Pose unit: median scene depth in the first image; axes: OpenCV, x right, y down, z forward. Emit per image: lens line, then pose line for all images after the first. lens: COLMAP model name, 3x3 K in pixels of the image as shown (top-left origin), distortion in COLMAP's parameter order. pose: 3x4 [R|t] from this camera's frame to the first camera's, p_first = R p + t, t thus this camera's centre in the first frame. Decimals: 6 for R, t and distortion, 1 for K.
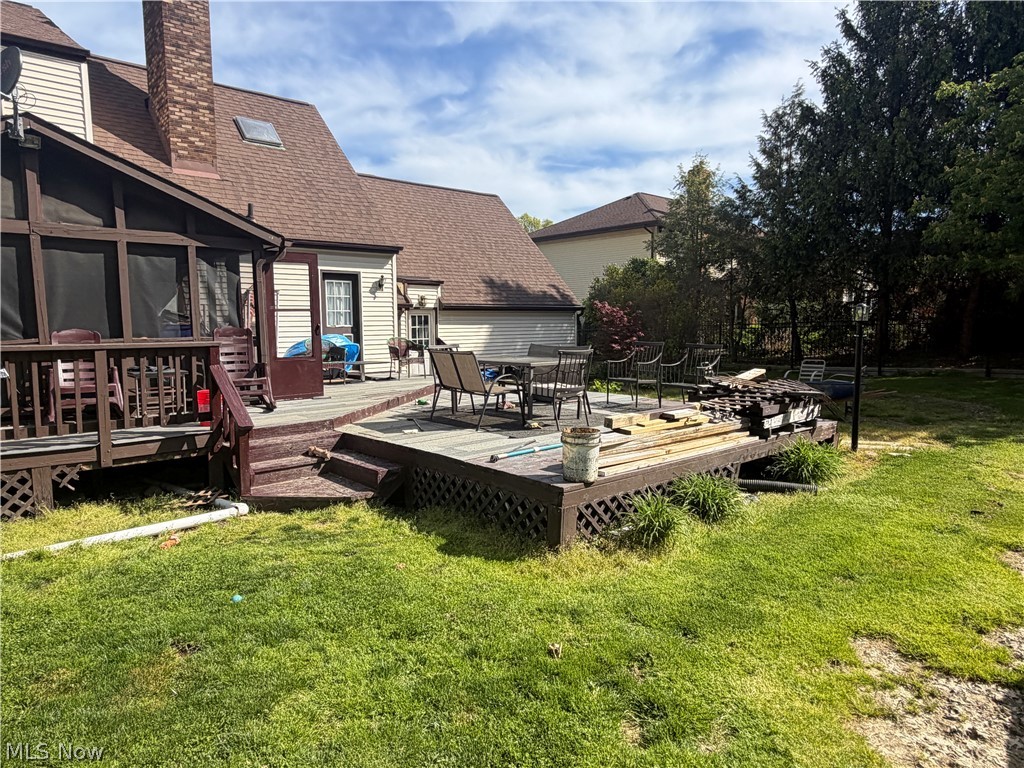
lens RADIAL K [[656.2, 0, 510.9], [0, 656.2, 391.5], [0, 0, 1]] dist [0.004218, 0.004182]
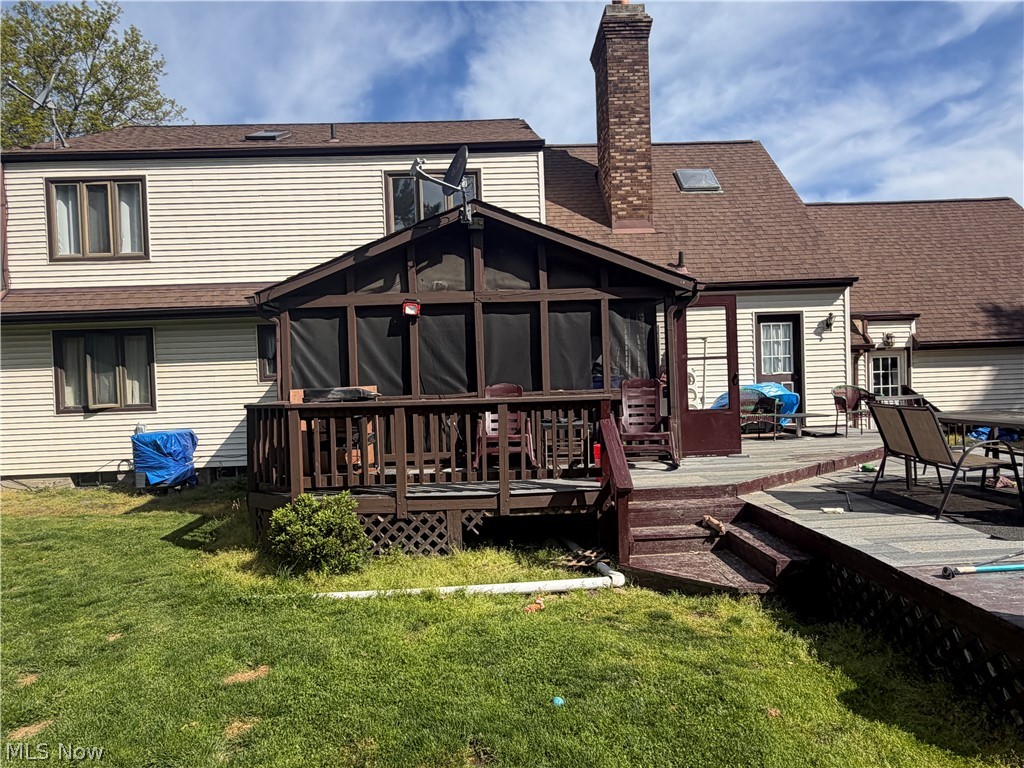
lens RADIAL K [[656.2, 0, 503.1], [0, 656.2, 389.1], [0, 0, 1]] dist [0.004218, 0.004182]
pose [[0.768455, -0.007605, -0.639858, 0.035055], [-0.039810, 0.997424, -0.059665, -0.015741], [0.638664, 0.071322, 0.766173, 0.124018]]
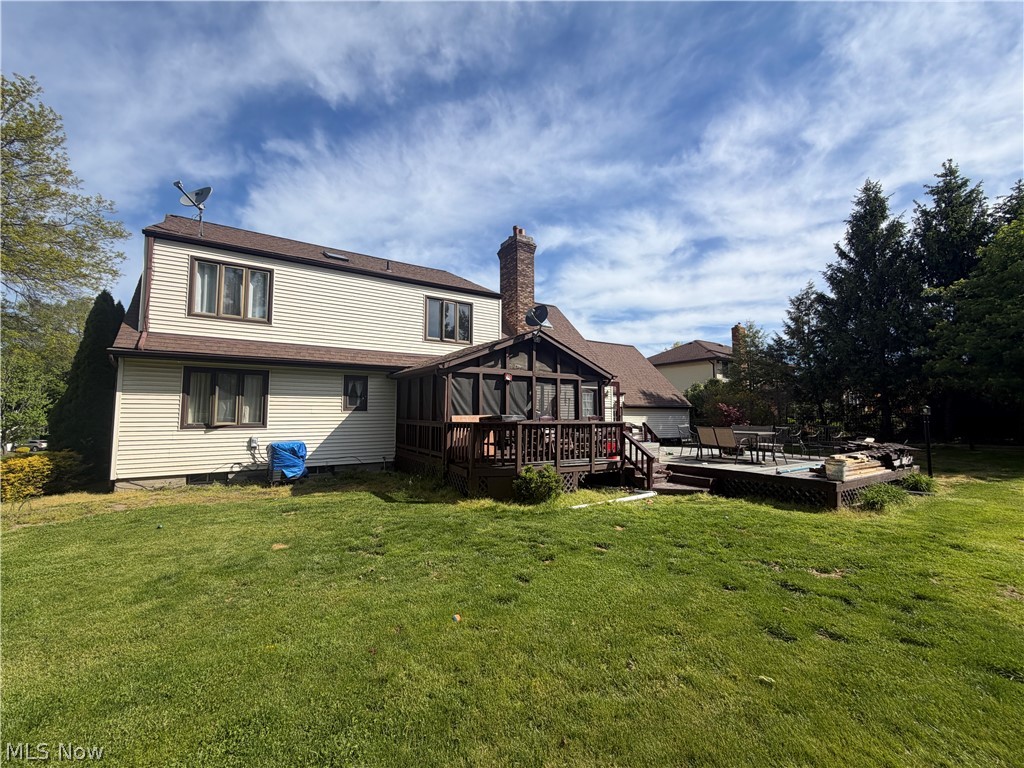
lens RADIAL K [[411.1, 0, 503.6], [0, 411.1, 385.6], [0, 0, 1]] dist [-0.000385, 0.000748]
pose [[0.987390, -0.006530, -0.158172, -0.468689], [-0.021669, 0.984170, -0.175900, 0.048679], [0.156816, 0.177109, 0.971618, -0.364029]]
